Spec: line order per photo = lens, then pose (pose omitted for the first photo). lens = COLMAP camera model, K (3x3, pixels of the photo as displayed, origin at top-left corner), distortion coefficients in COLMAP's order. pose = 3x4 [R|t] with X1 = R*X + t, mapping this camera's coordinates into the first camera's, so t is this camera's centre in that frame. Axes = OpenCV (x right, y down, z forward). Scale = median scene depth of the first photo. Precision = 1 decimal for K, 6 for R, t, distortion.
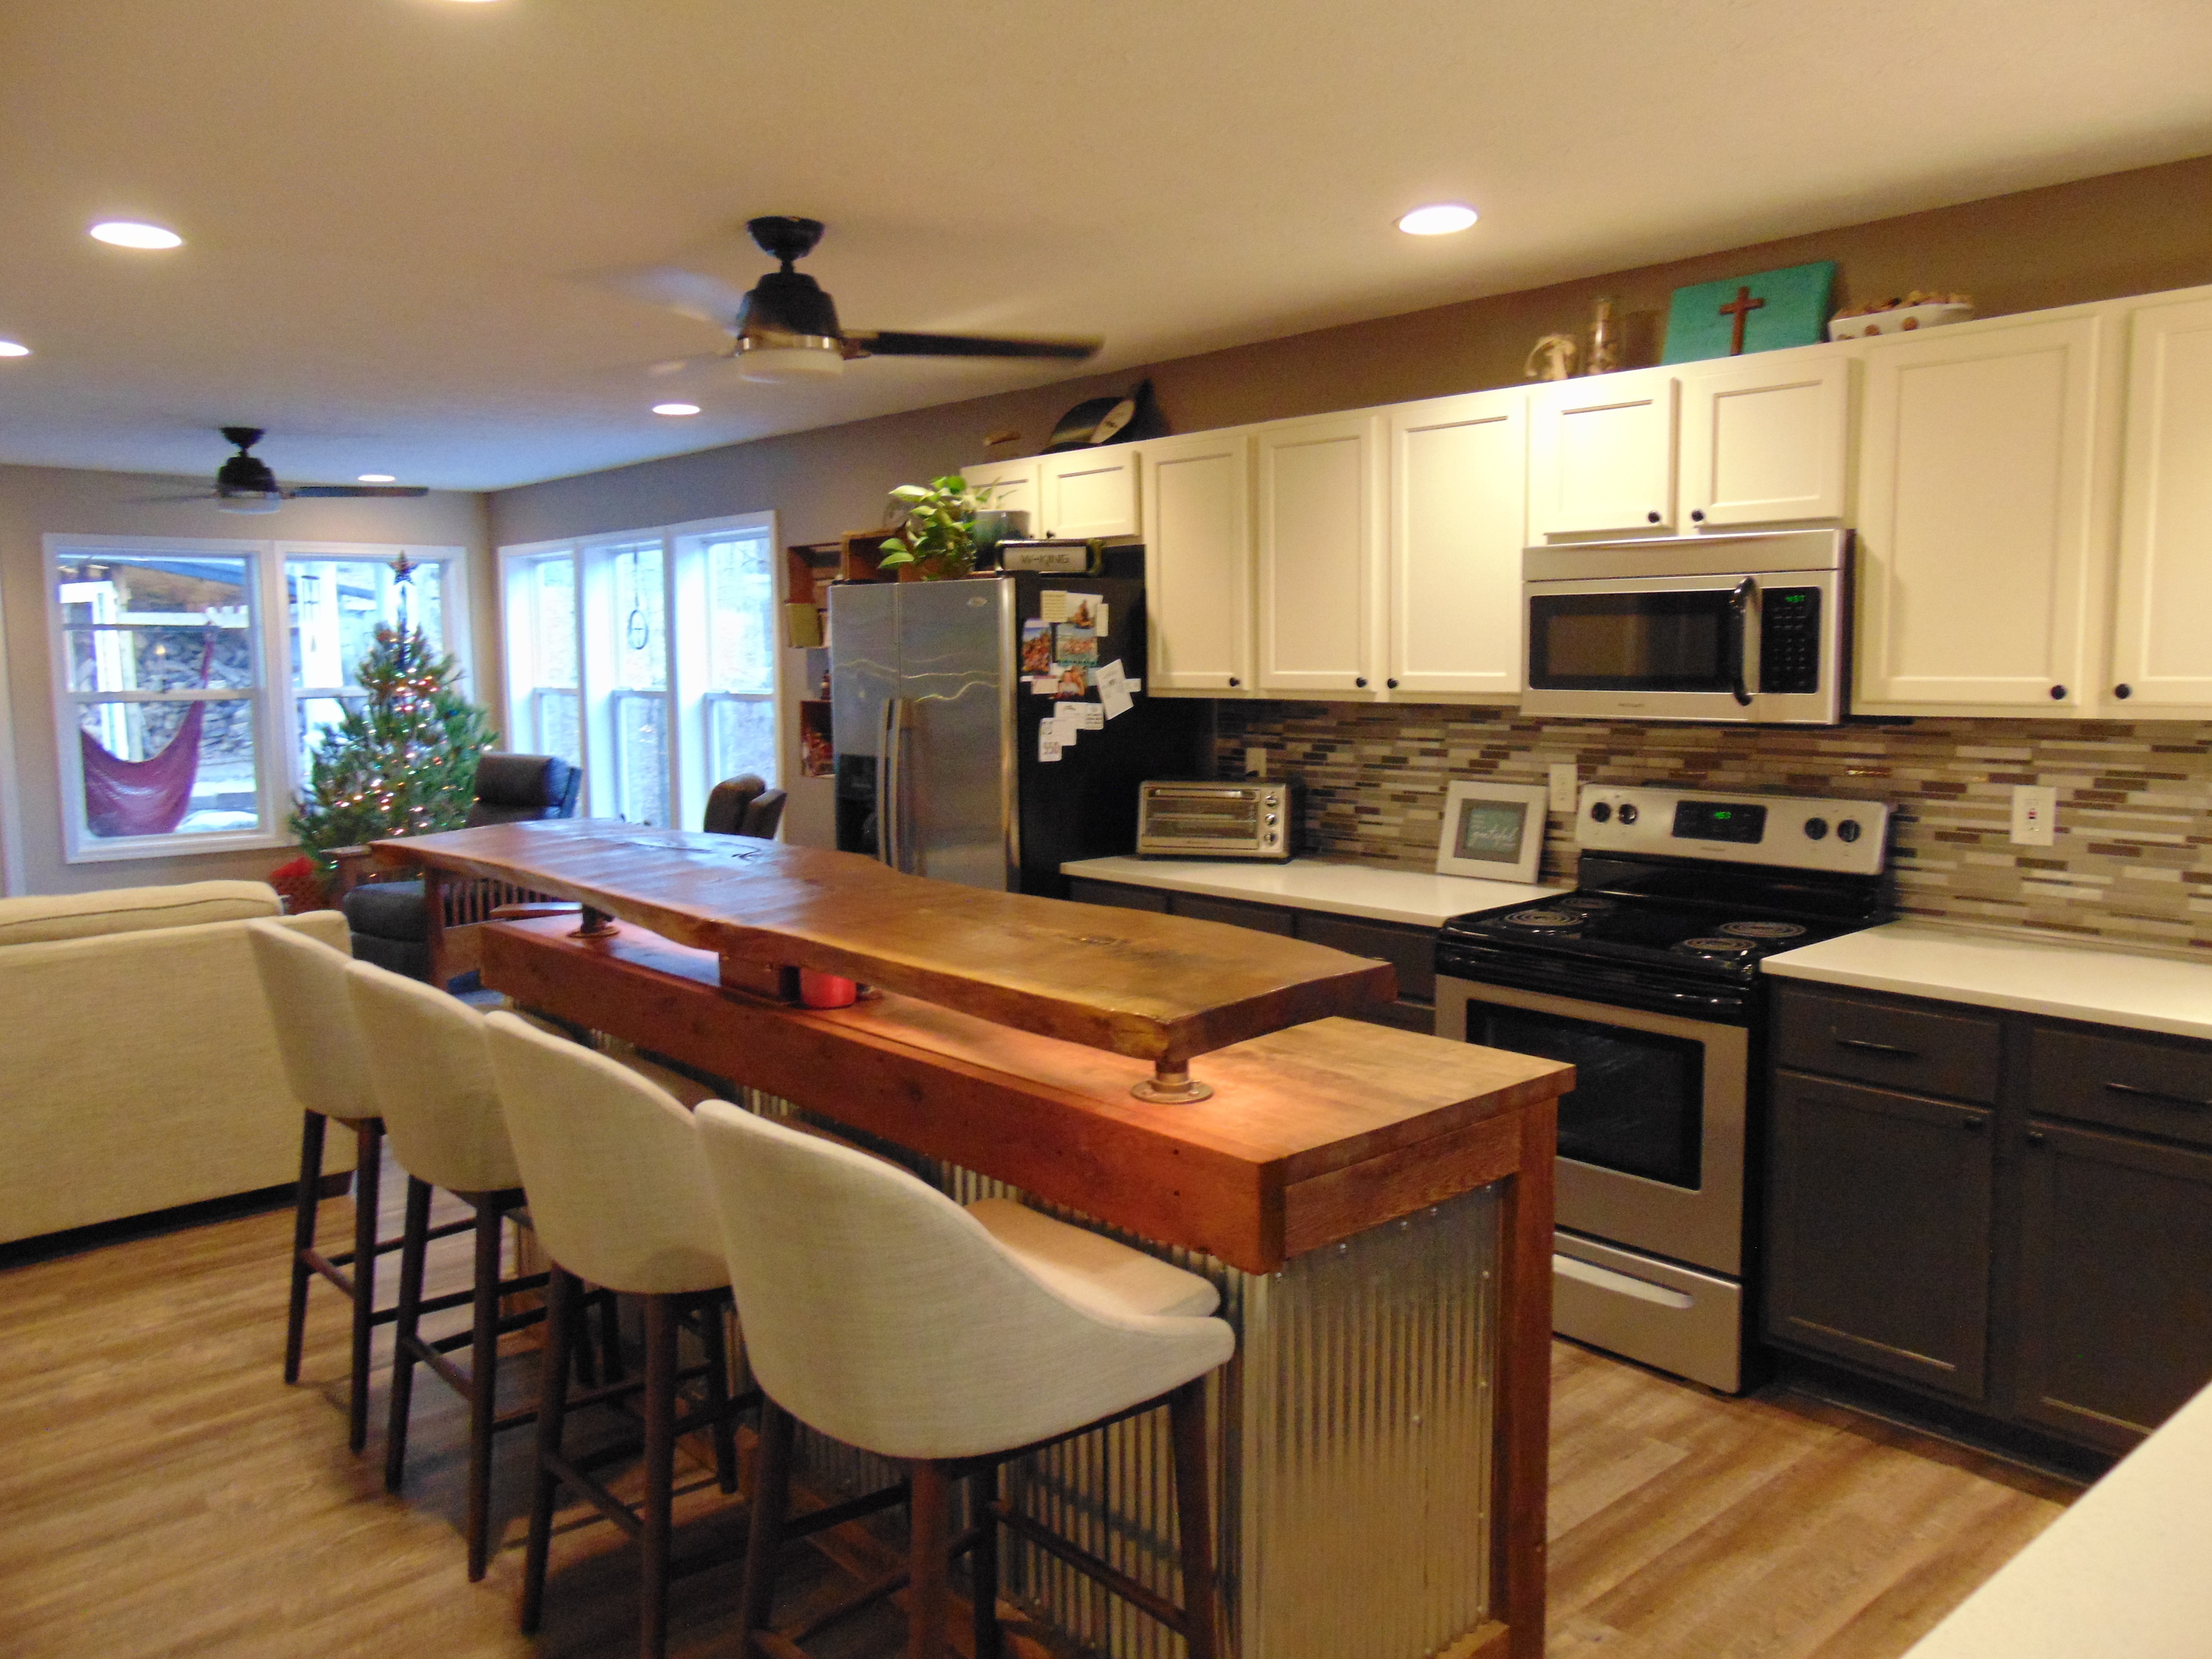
lens RADIAL K [[1648.0, 0, 1108.5], [0, 1648.0, 822.2], [0, 0, 1]] dist [-0.035622, 0.061853]
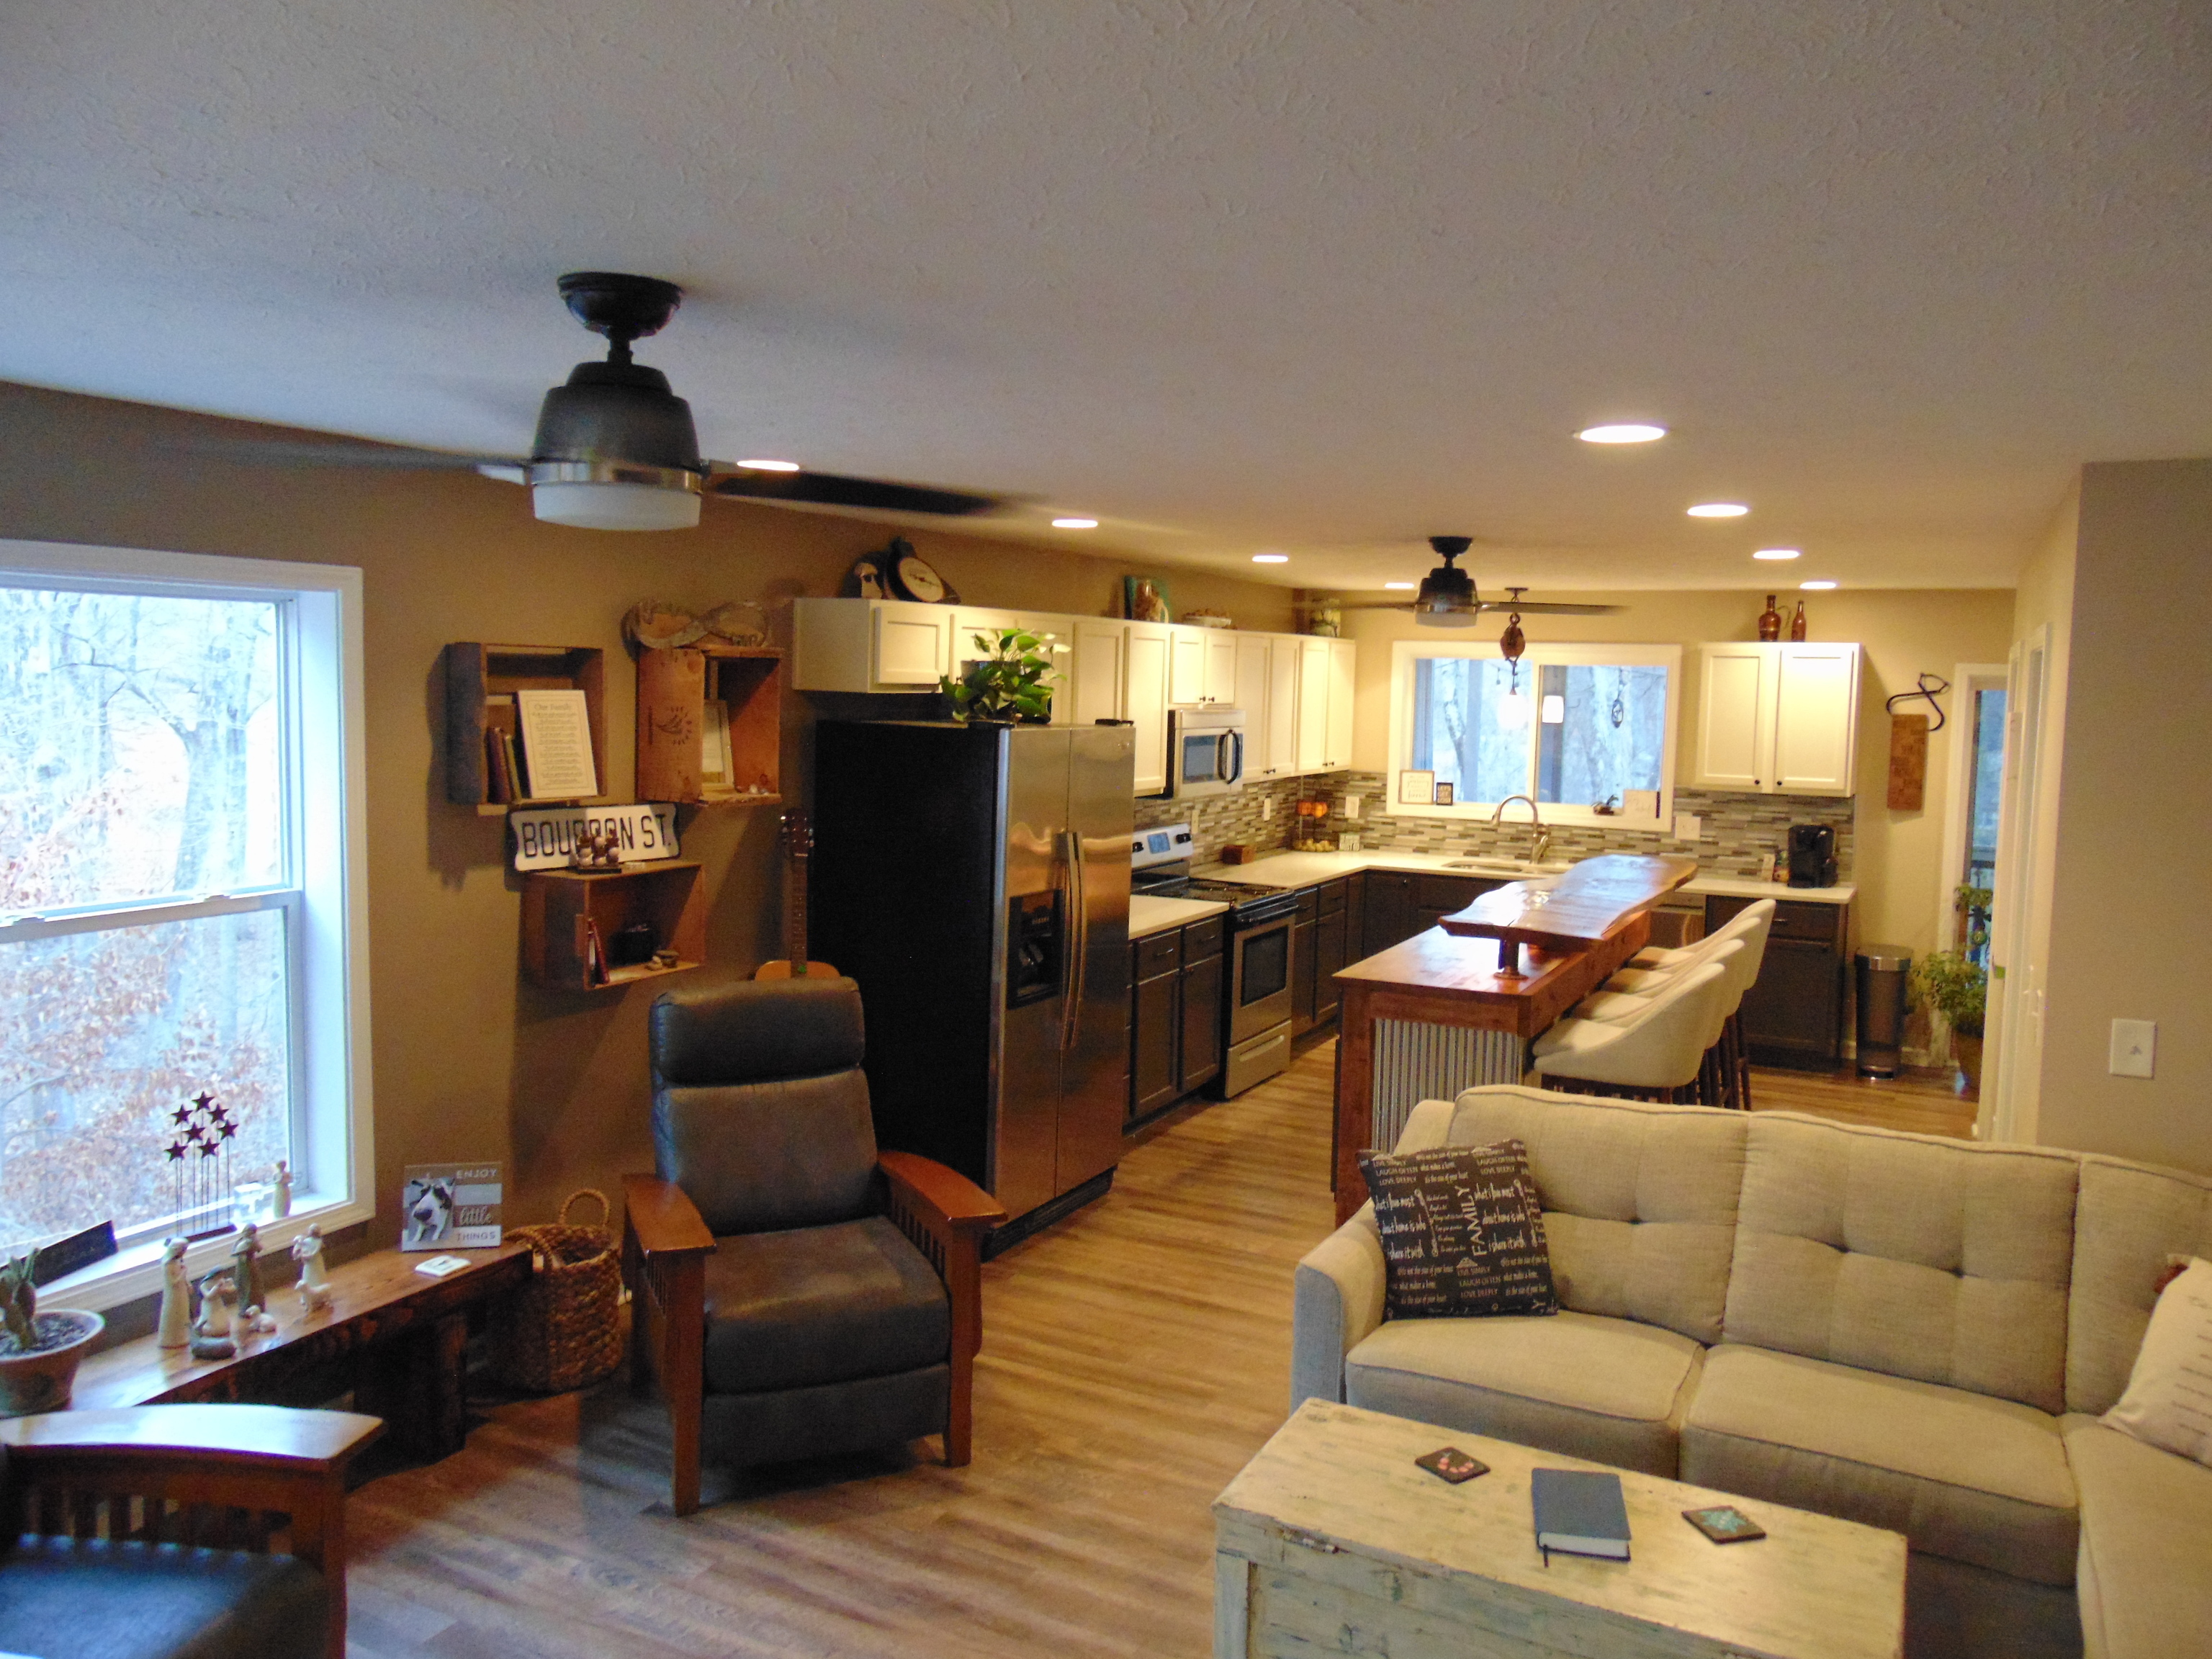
lens RADIAL K [[1648.0, 0, 1108.5], [0, 1648.0, 822.2], [0, 0, 1]] dist [-0.035622, 0.061853]
pose [[-0.360848, -0.080809, 0.929117, -1.326744], [0.079654, 0.989928, 0.117034, -0.238123], [-0.929217, 0.116240, -0.350776, 1.555514]]
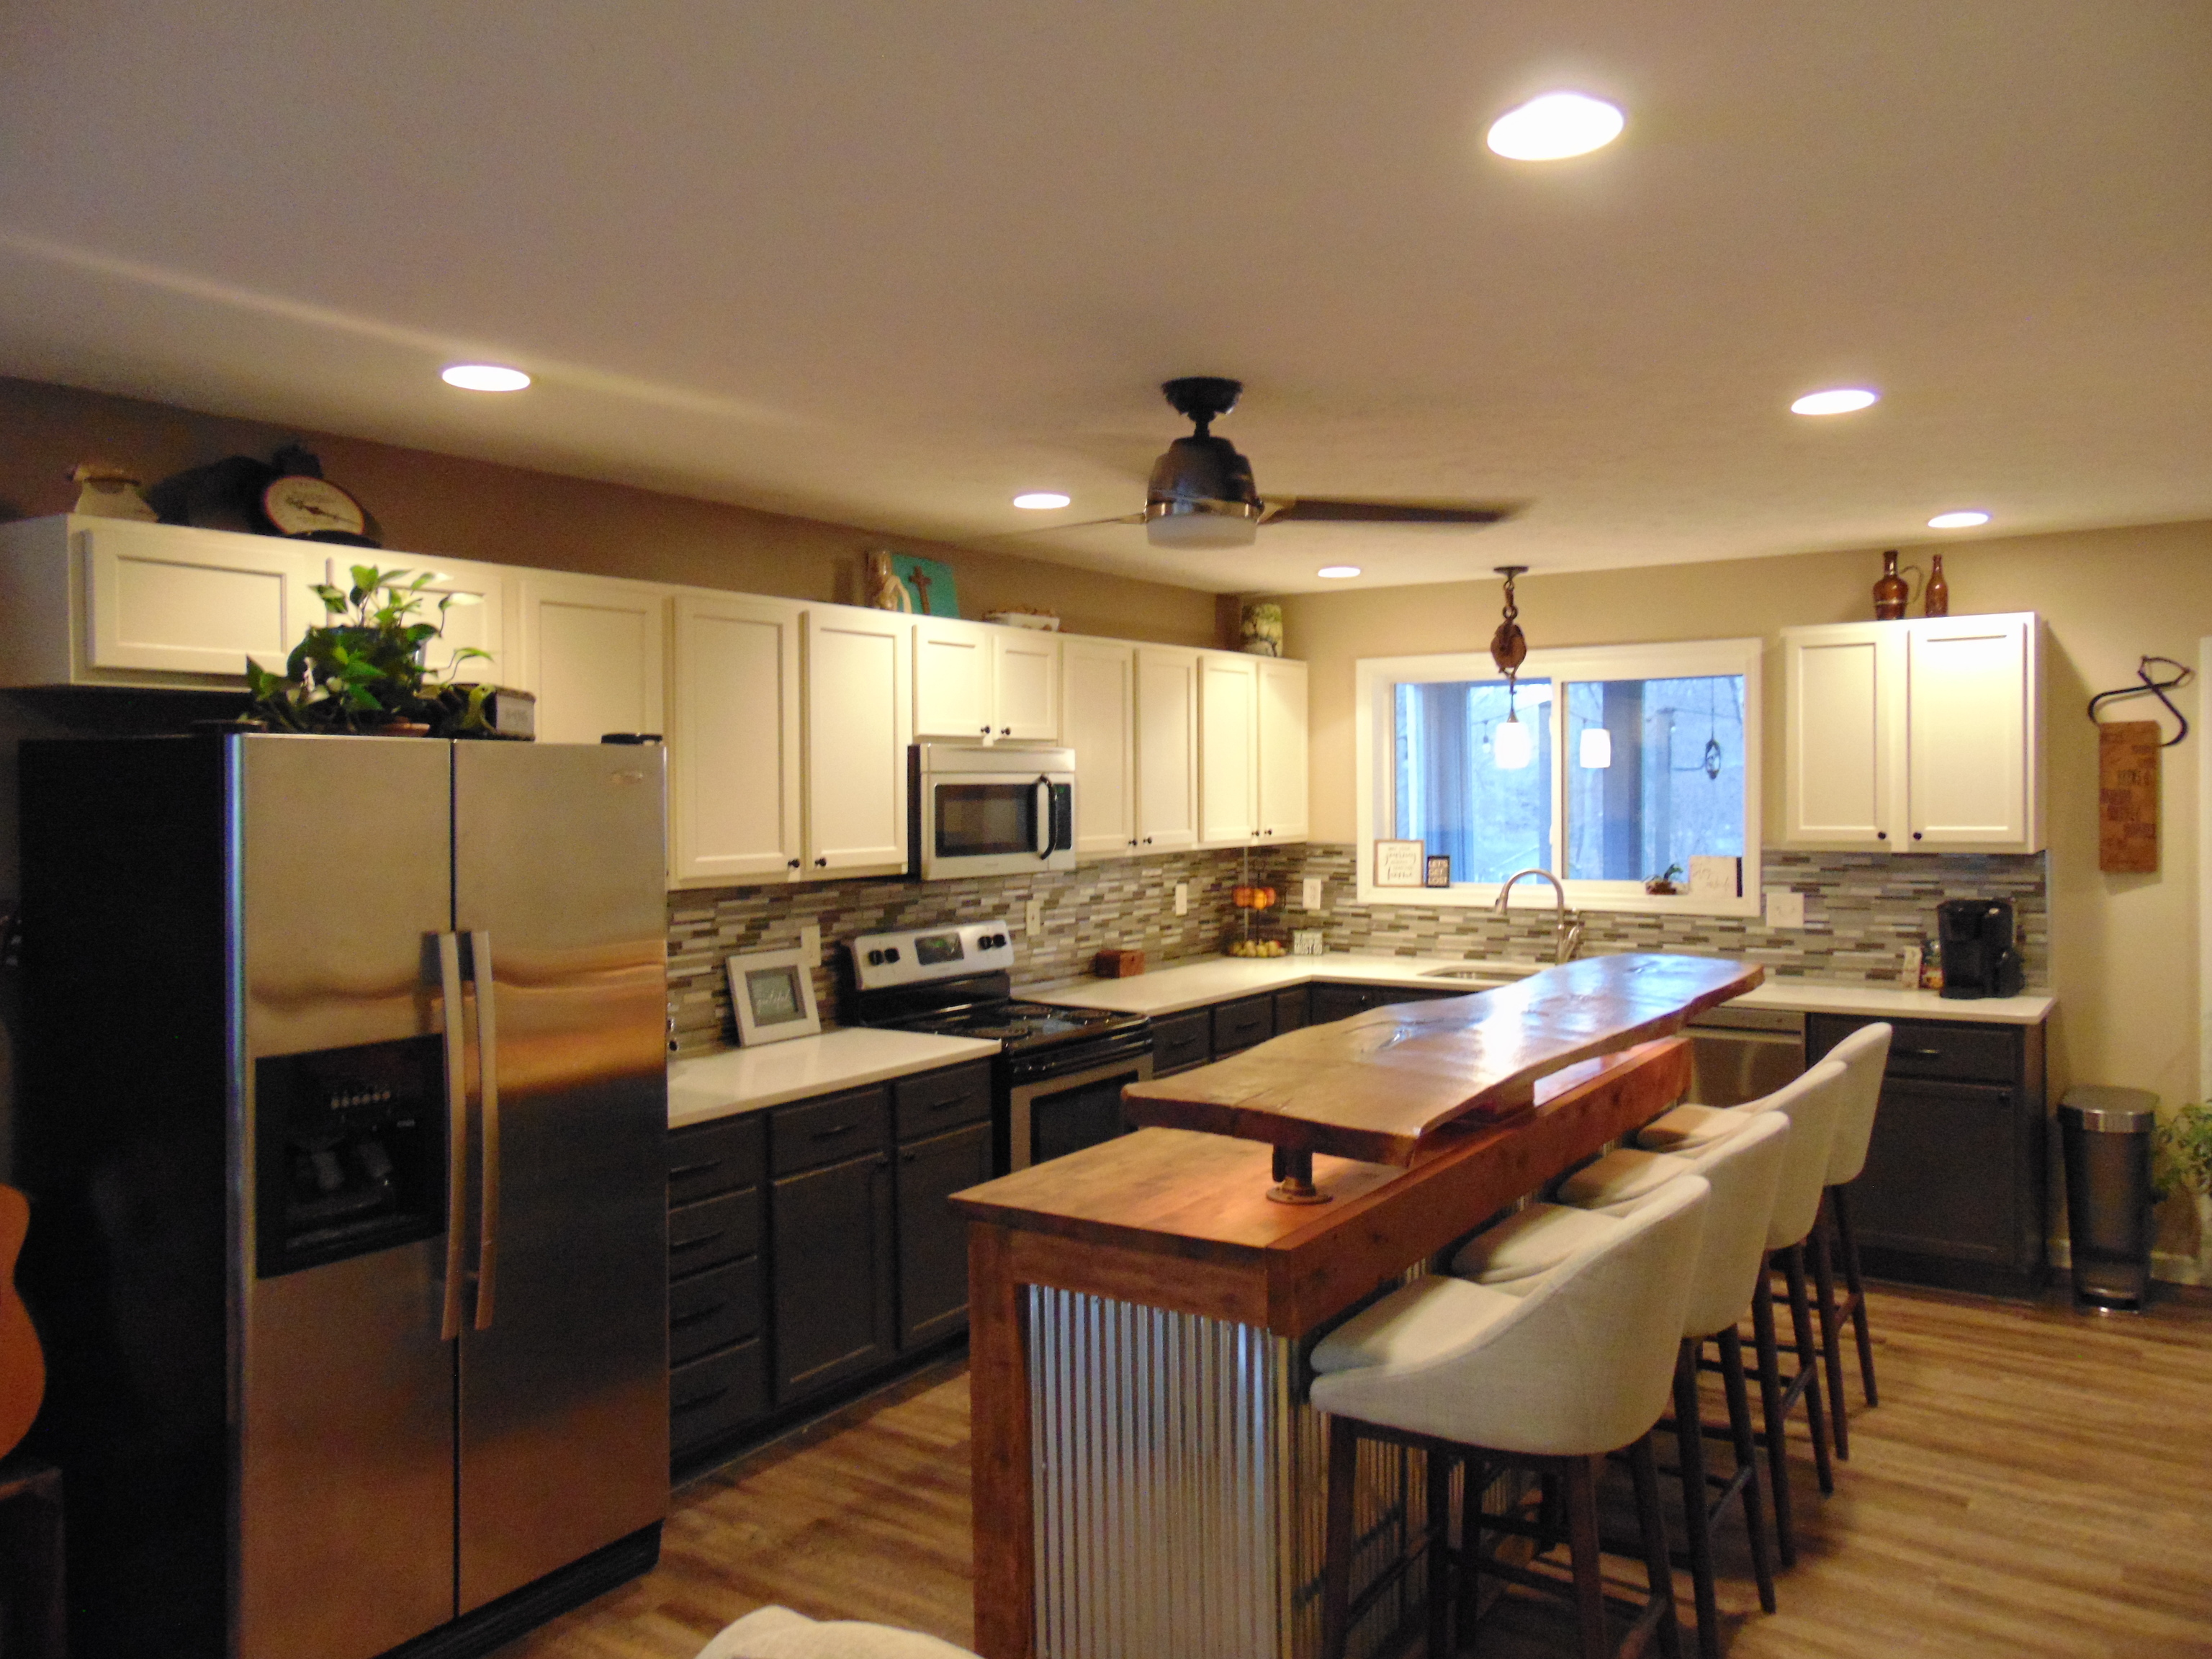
lens RADIAL K [[1648.0, 0, 1108.5], [0, 1648.0, 822.2], [0, 0, 1]] dist [-0.035622, 0.061853]
pose [[-0.252186, -0.008843, 0.967638, -0.868569], [0.114468, 0.992665, 0.038905, -0.125189], [-0.960884, 0.120575, -0.249324, 1.045369]]
